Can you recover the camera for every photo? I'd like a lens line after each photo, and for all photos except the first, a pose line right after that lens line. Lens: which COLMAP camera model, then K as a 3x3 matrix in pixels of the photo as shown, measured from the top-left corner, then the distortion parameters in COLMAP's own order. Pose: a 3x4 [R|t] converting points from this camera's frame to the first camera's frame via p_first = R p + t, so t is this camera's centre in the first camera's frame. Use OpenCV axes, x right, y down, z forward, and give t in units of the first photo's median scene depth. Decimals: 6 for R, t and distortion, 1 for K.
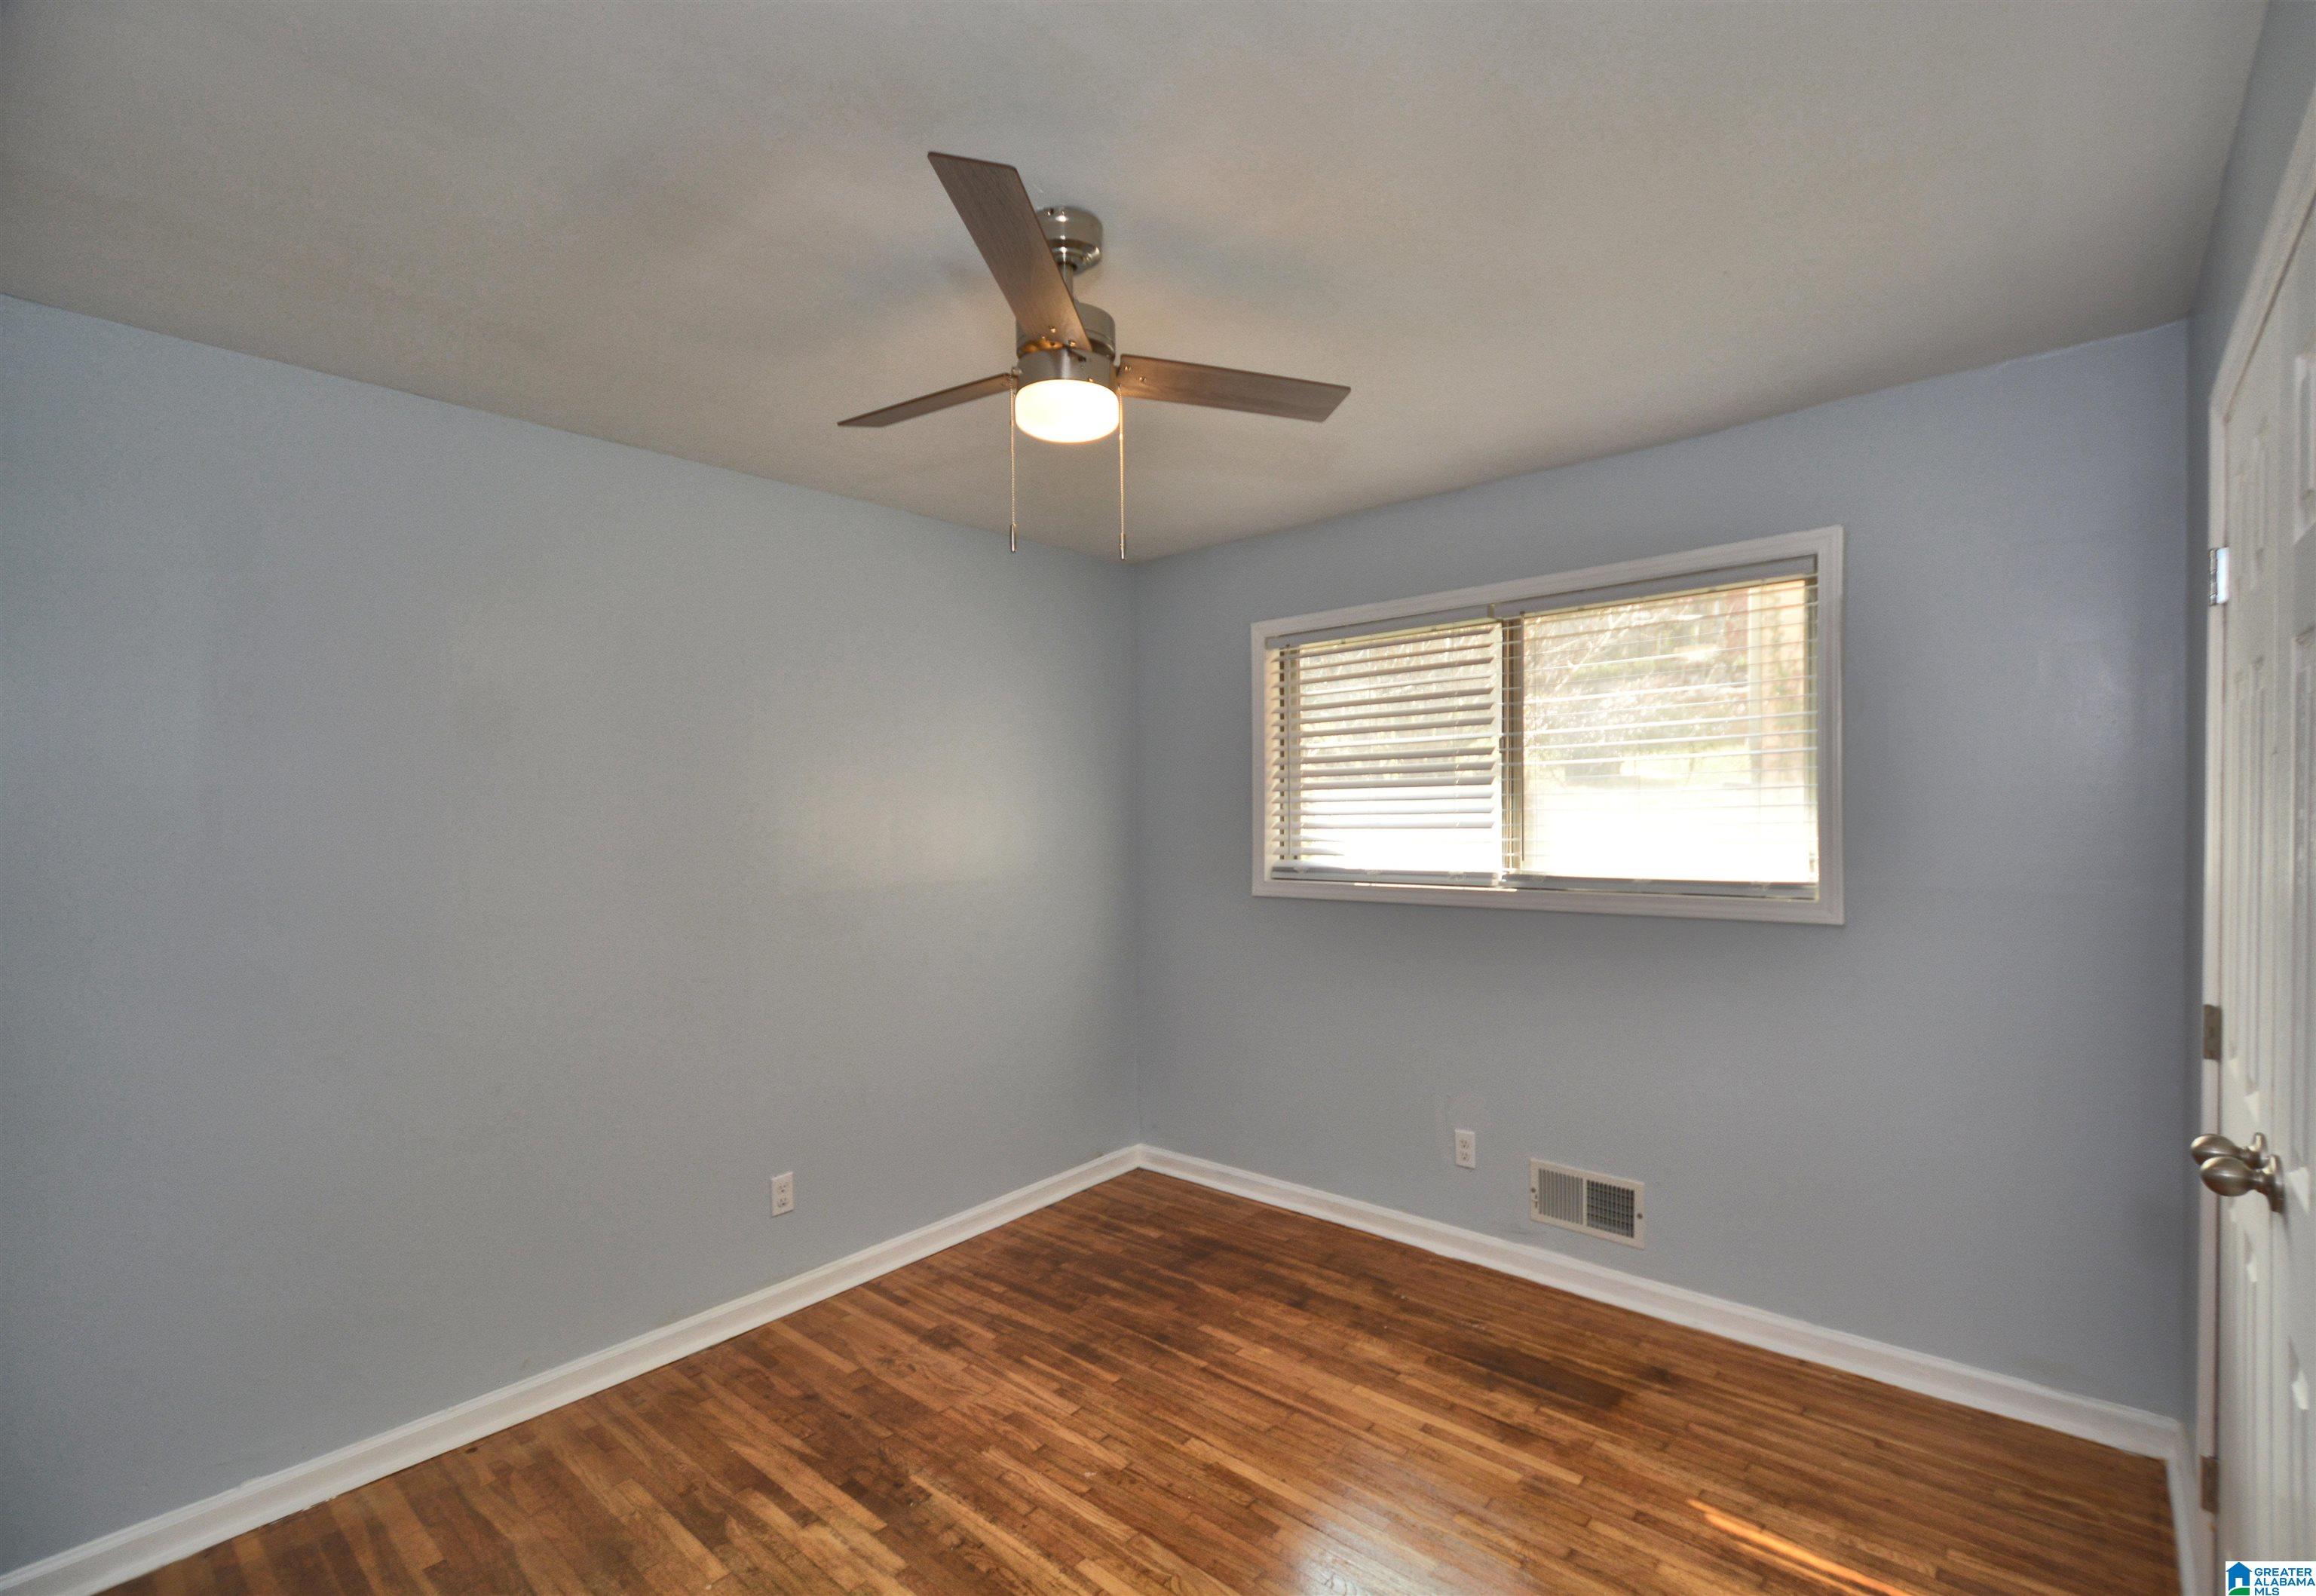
lens RADIAL K [[1105.1, 0, 1229.1], [0, 1105.1, 799.6], [0, 0, 1]] dist [0.010463, 0.000086]
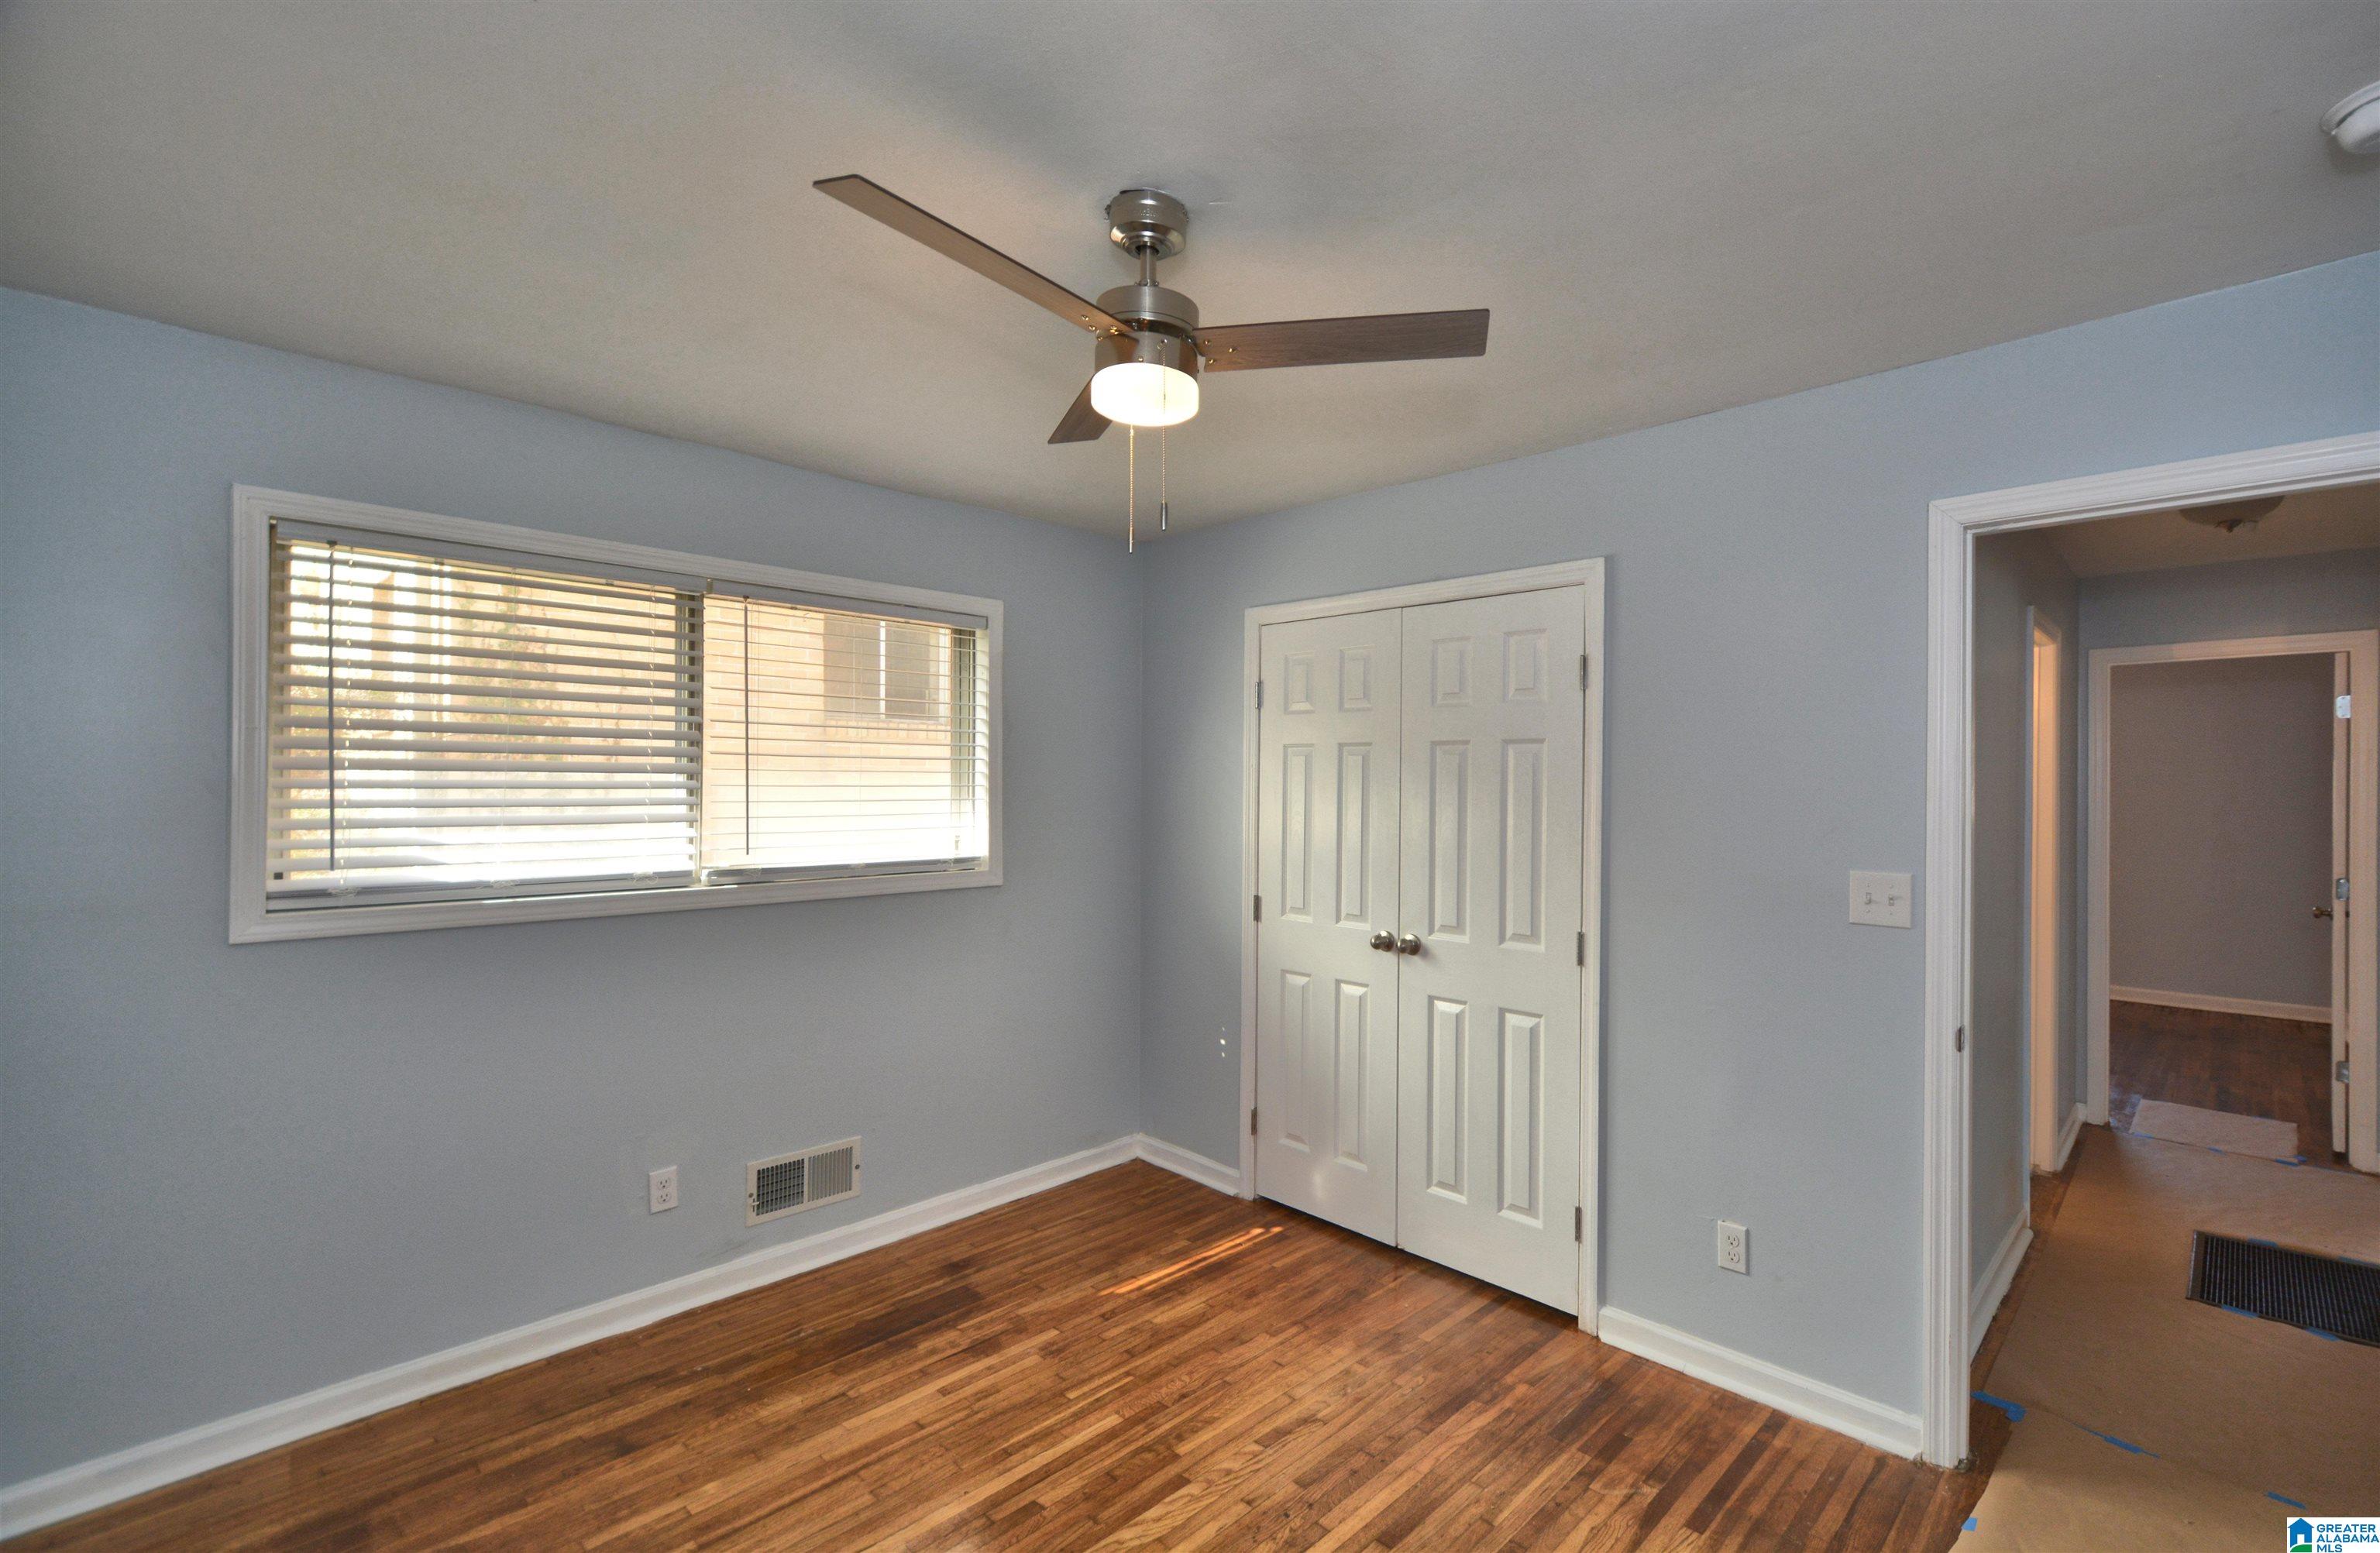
lens RADIAL K [[1148.9, 0, 1173.7], [0, 1148.9, 782.5], [0, 0, 1]] dist [-0.000063, -0.000912]
pose [[0.024852, 0.031626, 0.999191, -0.757820], [-0.003472, 0.999496, -0.031550, 0.024442], [-0.999685, -0.002685, 0.024949, 0.632544]]
